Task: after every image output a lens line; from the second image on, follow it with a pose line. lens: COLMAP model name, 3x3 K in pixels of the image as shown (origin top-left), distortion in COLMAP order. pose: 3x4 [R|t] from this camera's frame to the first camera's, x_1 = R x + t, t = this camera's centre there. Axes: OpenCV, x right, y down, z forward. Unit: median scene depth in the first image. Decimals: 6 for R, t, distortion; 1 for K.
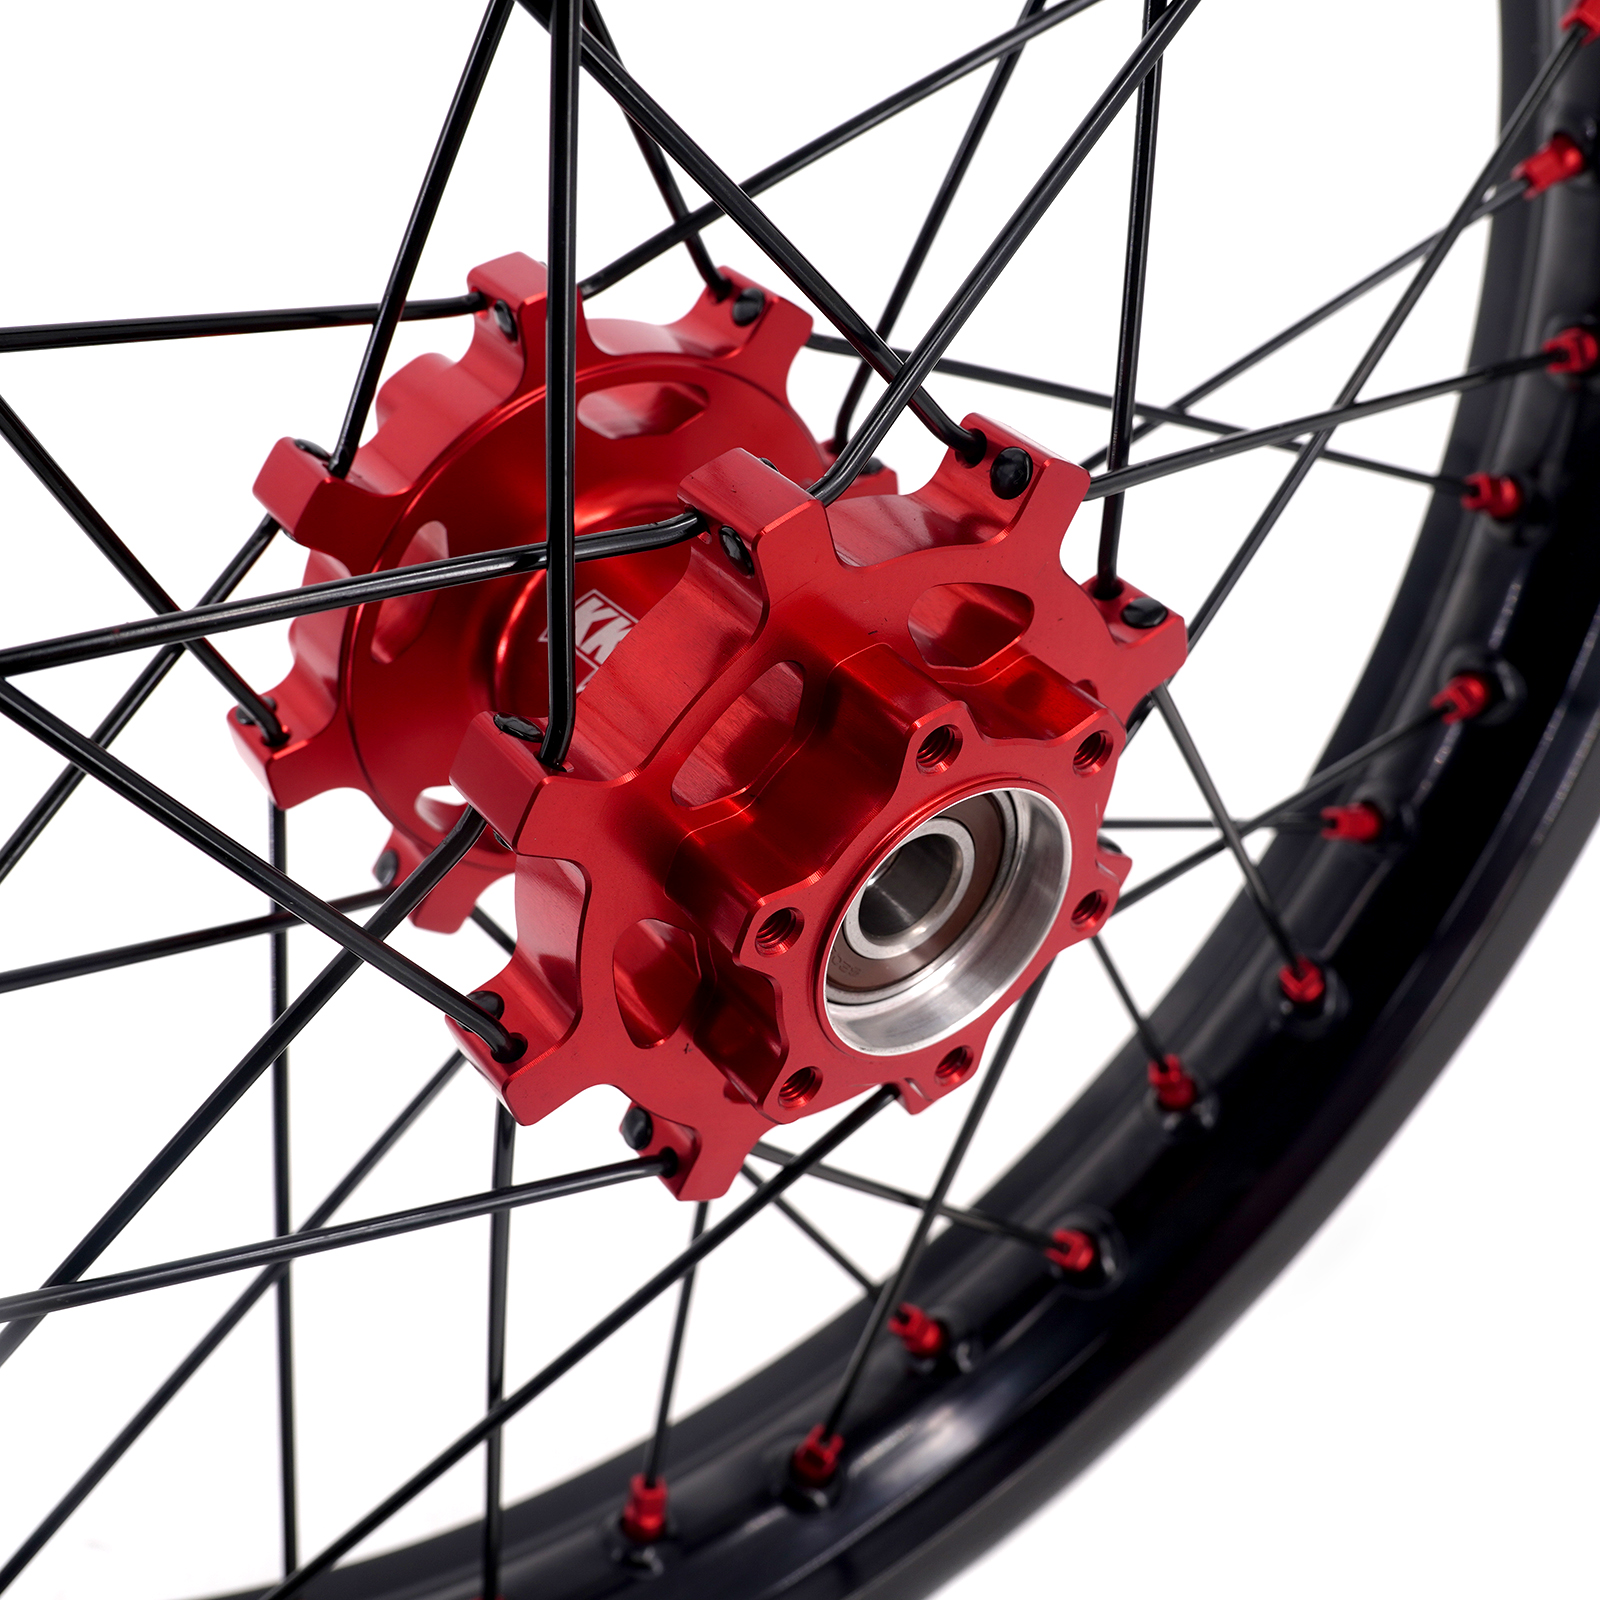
lens RADIAL K [[2328.9, 0, 800.0], [0, 2328.9, 800.0], [0, 0, 1]] dist [-0.159113, -0.127941]
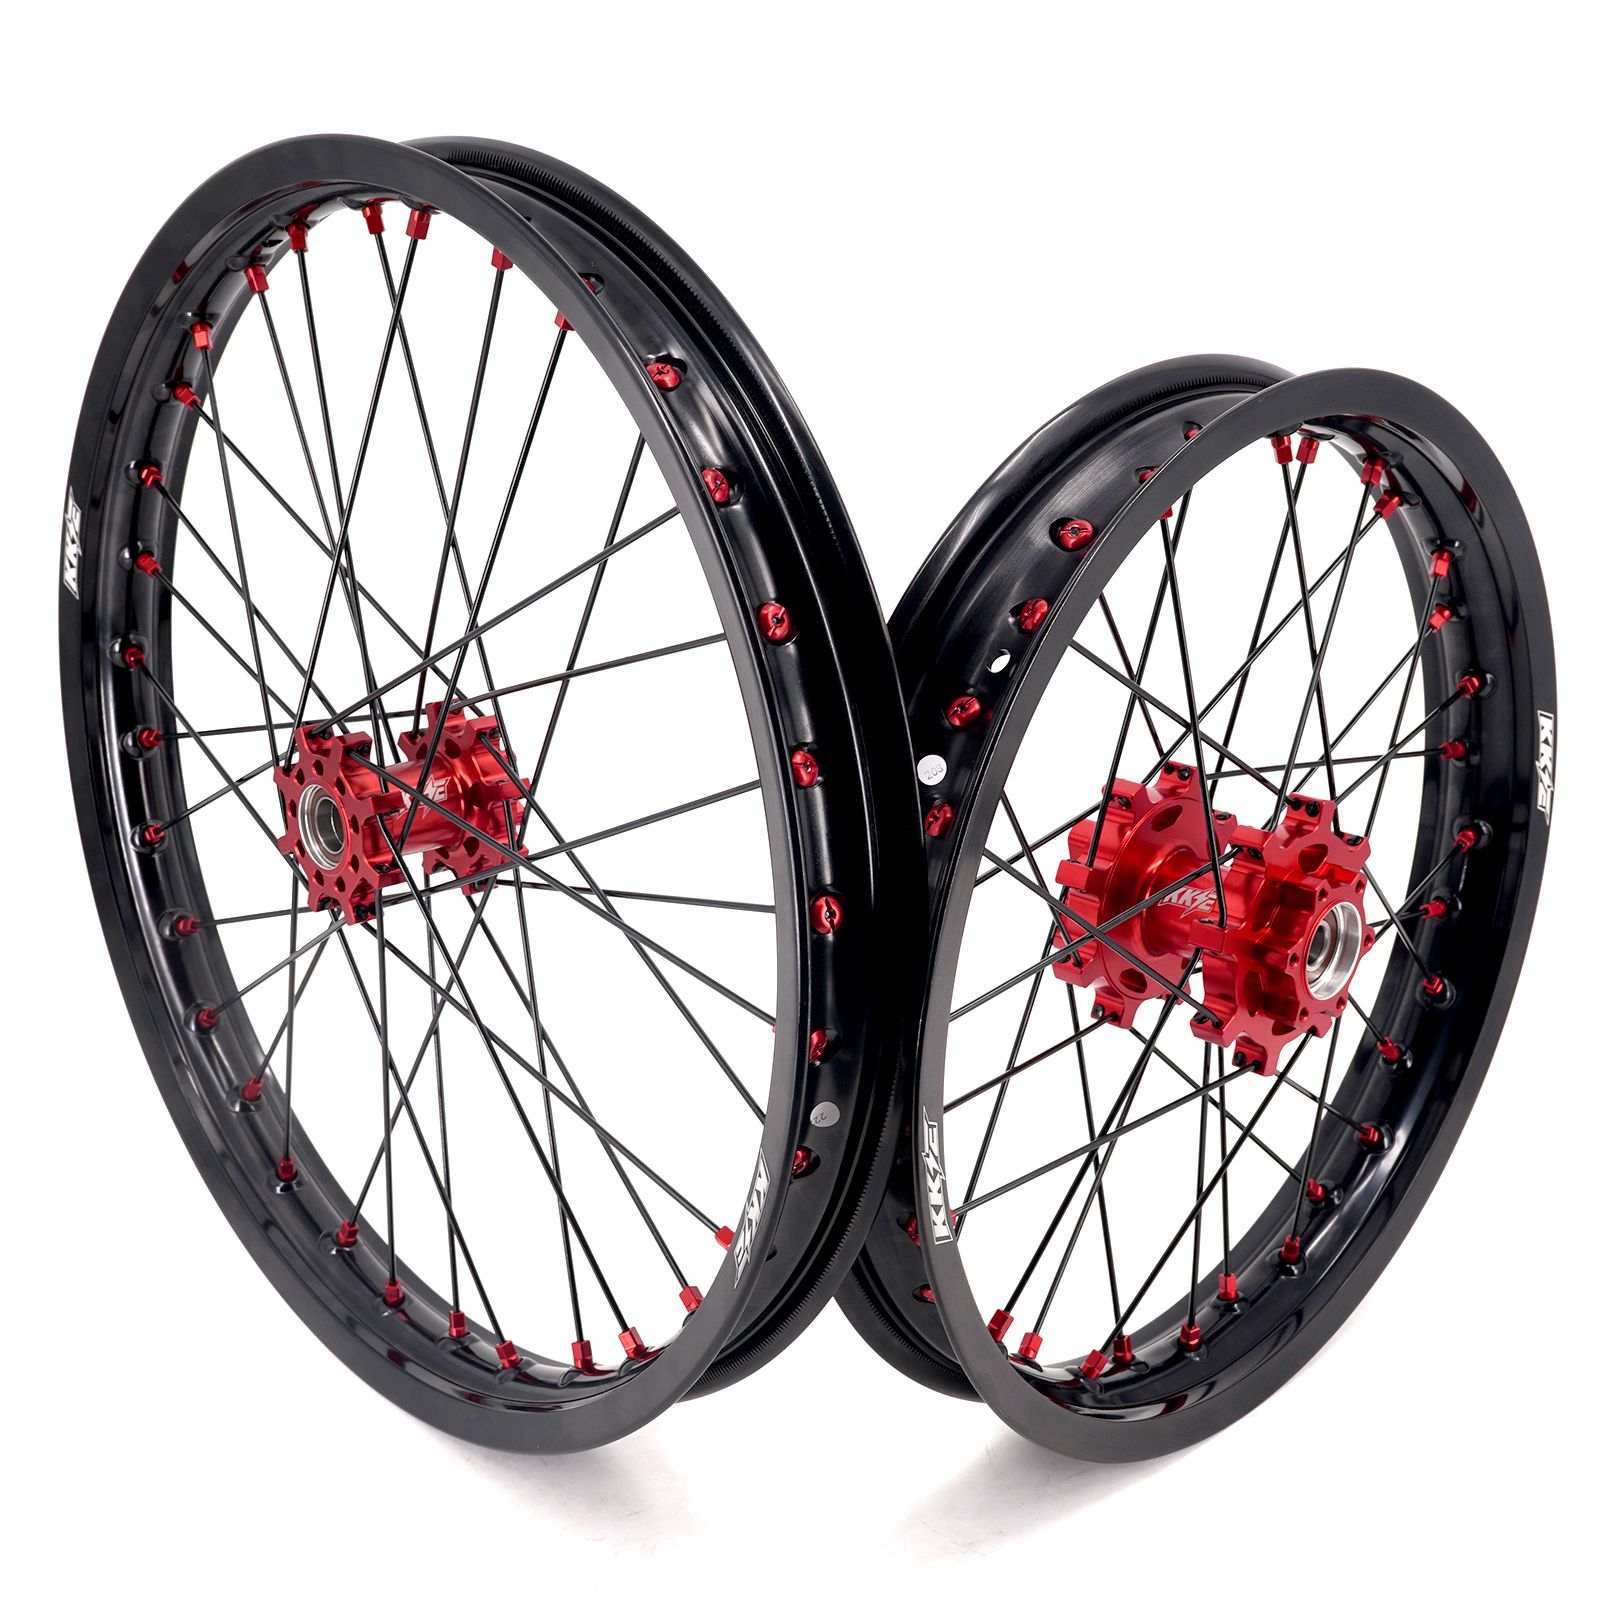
lens RADIAL K [[2328.9, 0, 800.0], [0, 2328.9, 800.0], [0, 0, 1]] dist [-0.159113, -0.127941]
pose [[0.963319, -0.267792, 0.017455, -0.591478], [0.267492, 0.952943, -0.142648, 0.103820], [0.021567, 0.142084, 0.989620, -1.996178]]
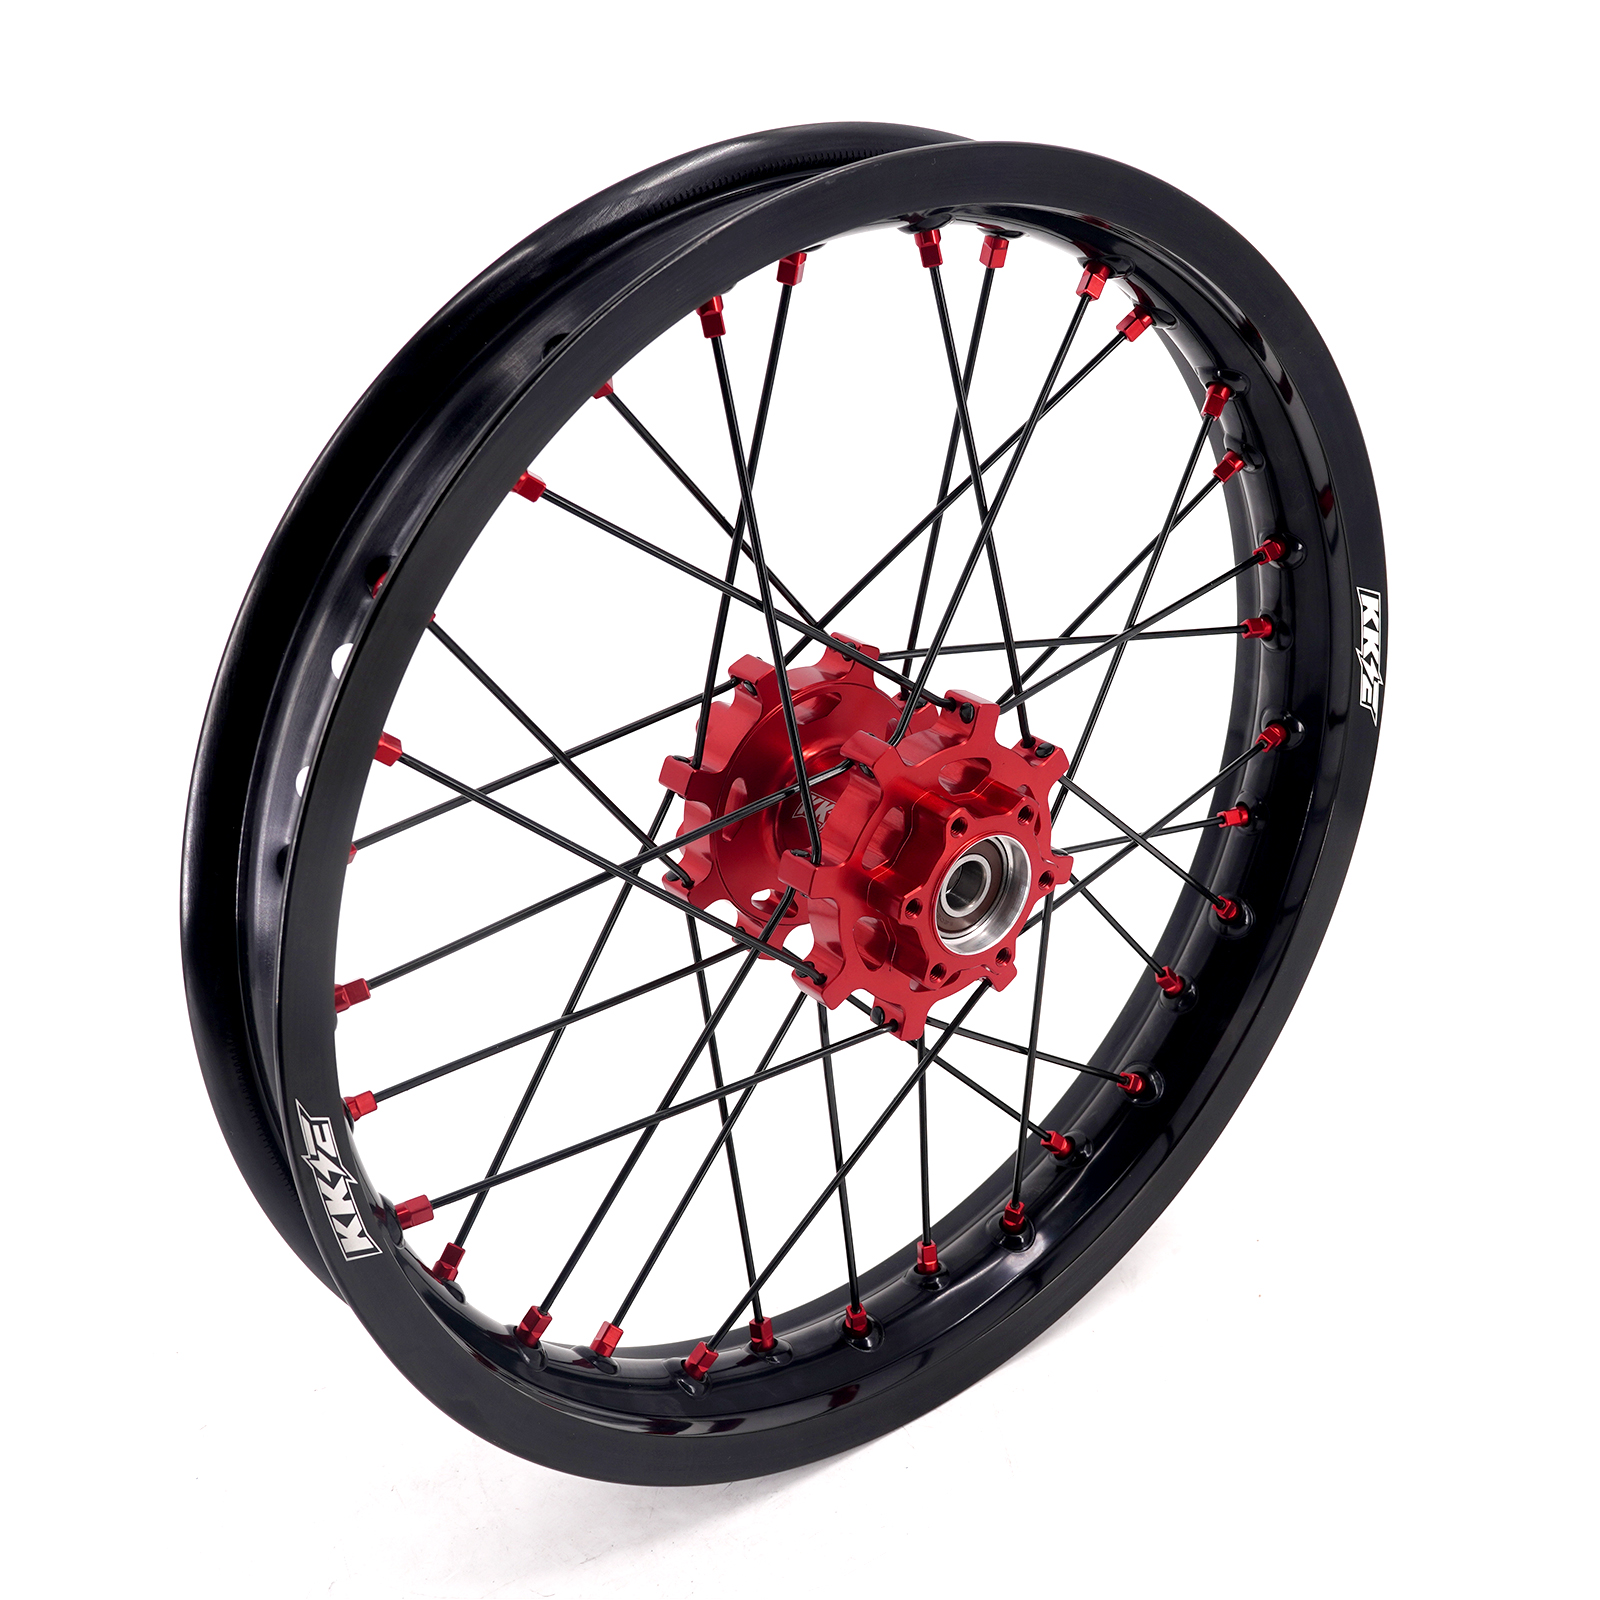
lens RADIAL K [[2328.9, 0, 800.0], [0, 2328.9, 800.0], [0, 0, 1]] dist [-0.159113, -0.127941]
pose [[0.974848, -0.211563, -0.070089, 0.065752], [0.207755, 0.976468, -0.057858, 0.053165], [0.080680, 0.041842, 0.995861, -1.393074]]
